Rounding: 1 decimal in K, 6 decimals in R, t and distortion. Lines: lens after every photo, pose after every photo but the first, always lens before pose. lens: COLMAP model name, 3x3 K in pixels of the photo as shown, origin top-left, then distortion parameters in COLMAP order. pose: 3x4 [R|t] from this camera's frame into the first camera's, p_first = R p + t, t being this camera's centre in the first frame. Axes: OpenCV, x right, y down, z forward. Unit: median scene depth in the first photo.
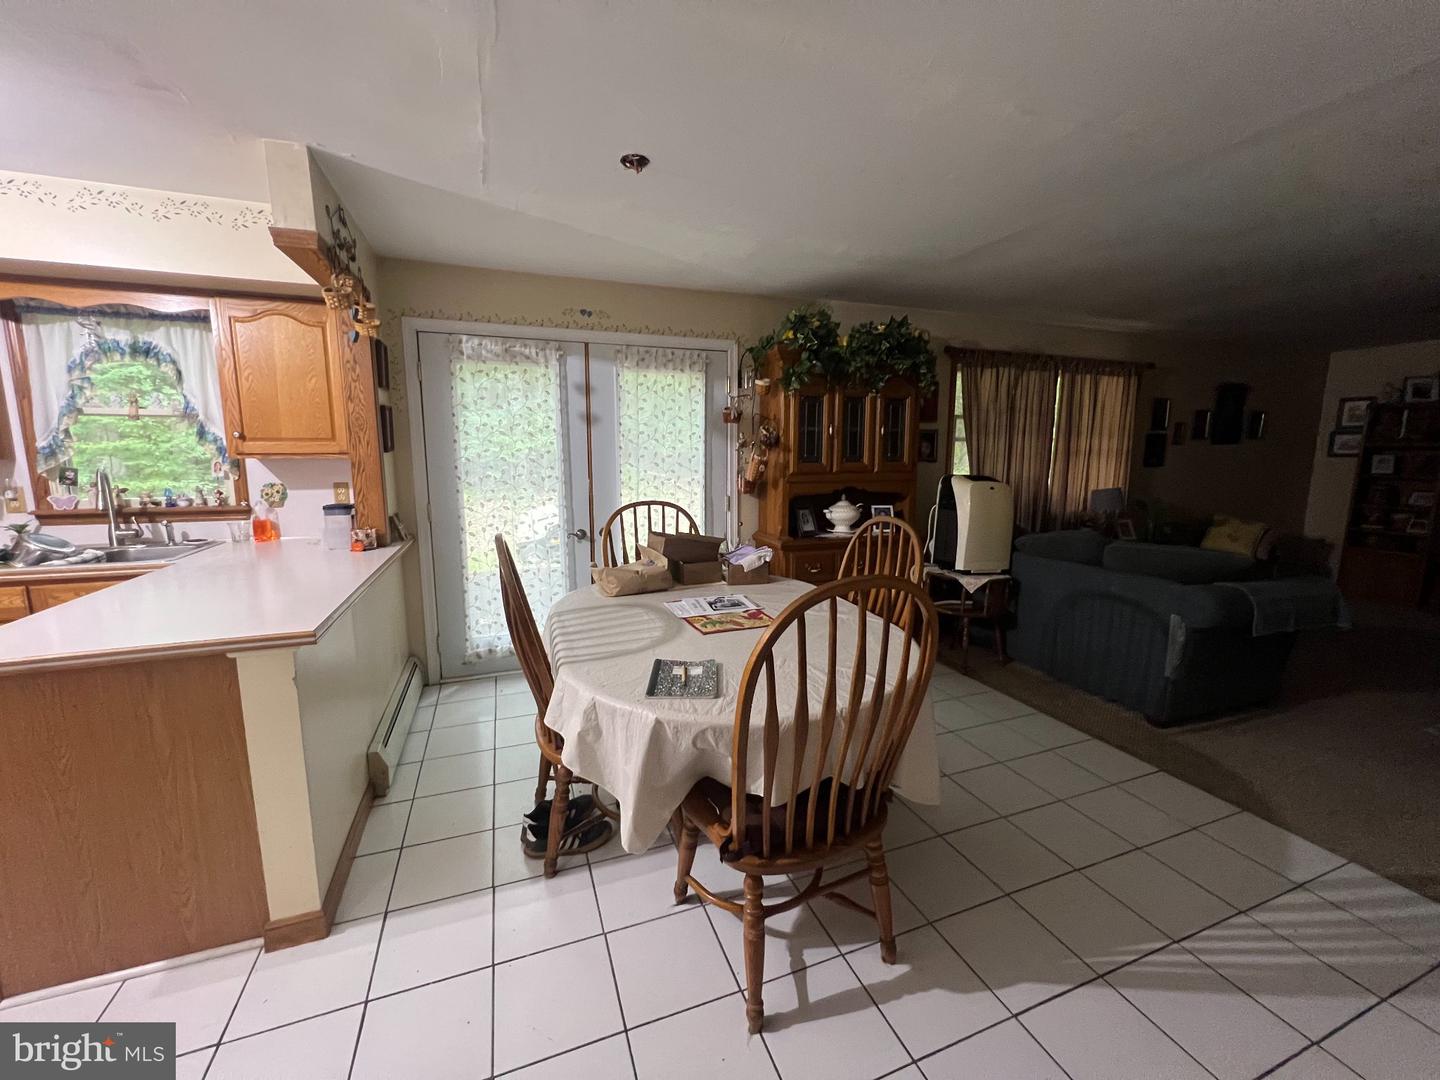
lens RADIAL K [[579.7, 0, 718.0], [0, 579.7, 537.1], [0, 0, 1]] dist [-0.002381, 0.000796]
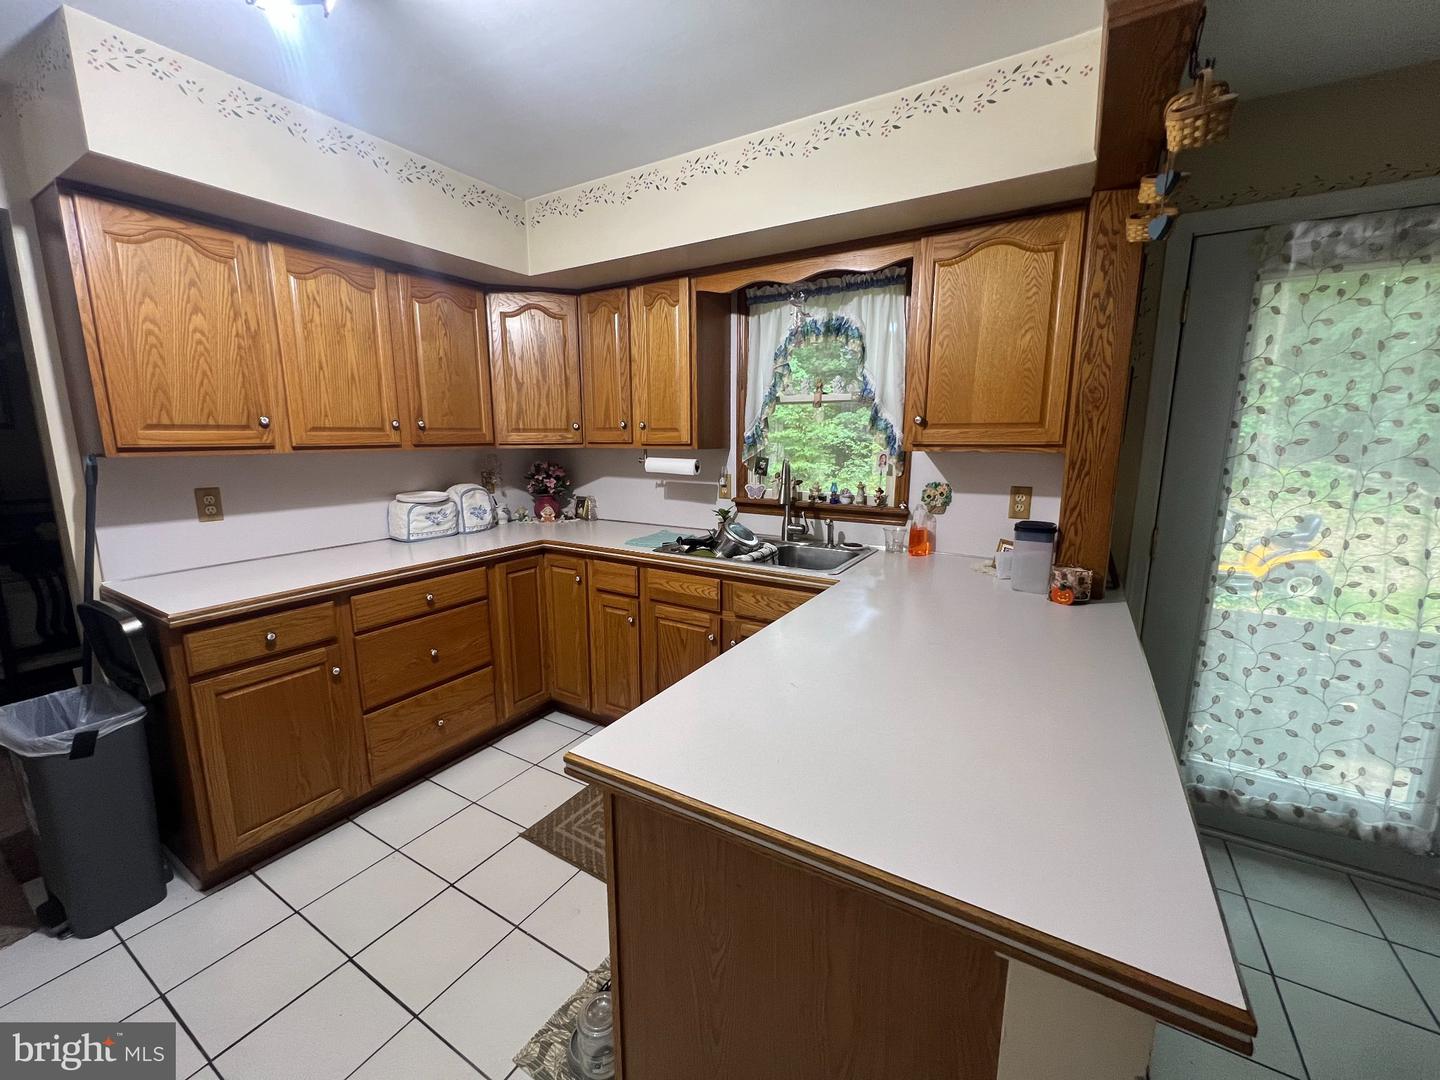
lens RADIAL K [[579.7, 0, 718.0], [0, 579.7, 537.1], [0, 0, 1]] dist [-0.002381, 0.000796]
pose [[0.620406, 0.132150, -0.773067, -0.369946], [-0.116035, 0.990320, 0.076166, -0.049761], [0.775649, 0.042449, 0.629735, 0.308762]]
